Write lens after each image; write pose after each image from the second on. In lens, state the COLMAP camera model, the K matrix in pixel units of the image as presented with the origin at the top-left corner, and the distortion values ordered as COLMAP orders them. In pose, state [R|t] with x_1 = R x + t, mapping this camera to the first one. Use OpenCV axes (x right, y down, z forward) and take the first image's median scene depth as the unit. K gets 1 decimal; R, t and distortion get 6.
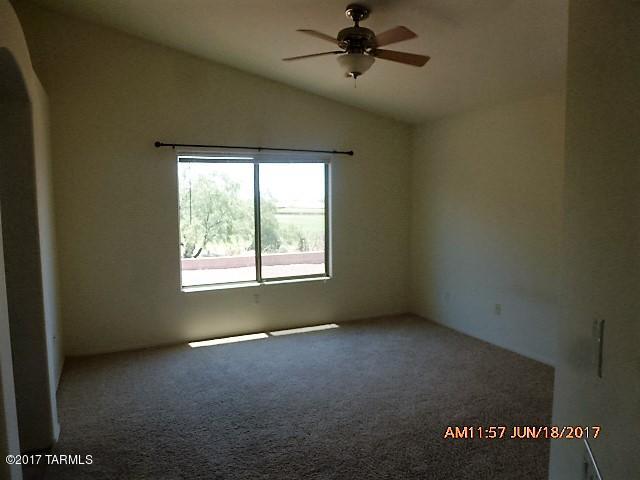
lens RADIAL K [[463.0, 0, 322.6], [0, 463.0, 240.0], [0, 0, 1]] dist [-0.055740, 0.020829]
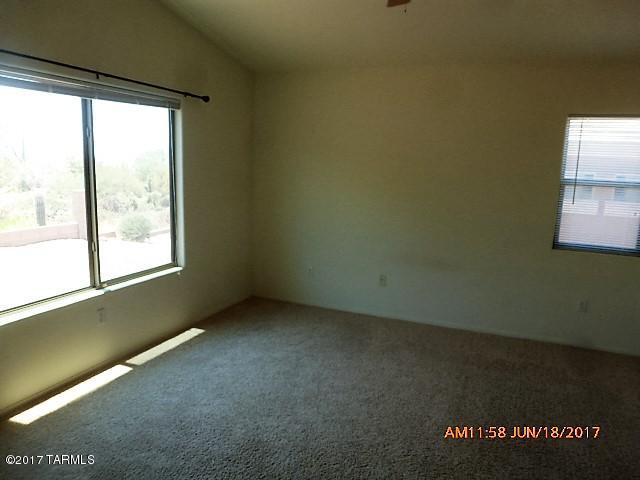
lens RADIAL K [[463.0, 0, 319.7], [0, 463.0, 241.9], [0, 0, 1]] dist [-0.055740, 0.020829]
pose [[0.739223, -0.083375, 0.668280, -0.331107], [0.026926, 0.995173, 0.094373, -0.024153], [-0.672922, -0.051768, 0.737900, 0.334978]]
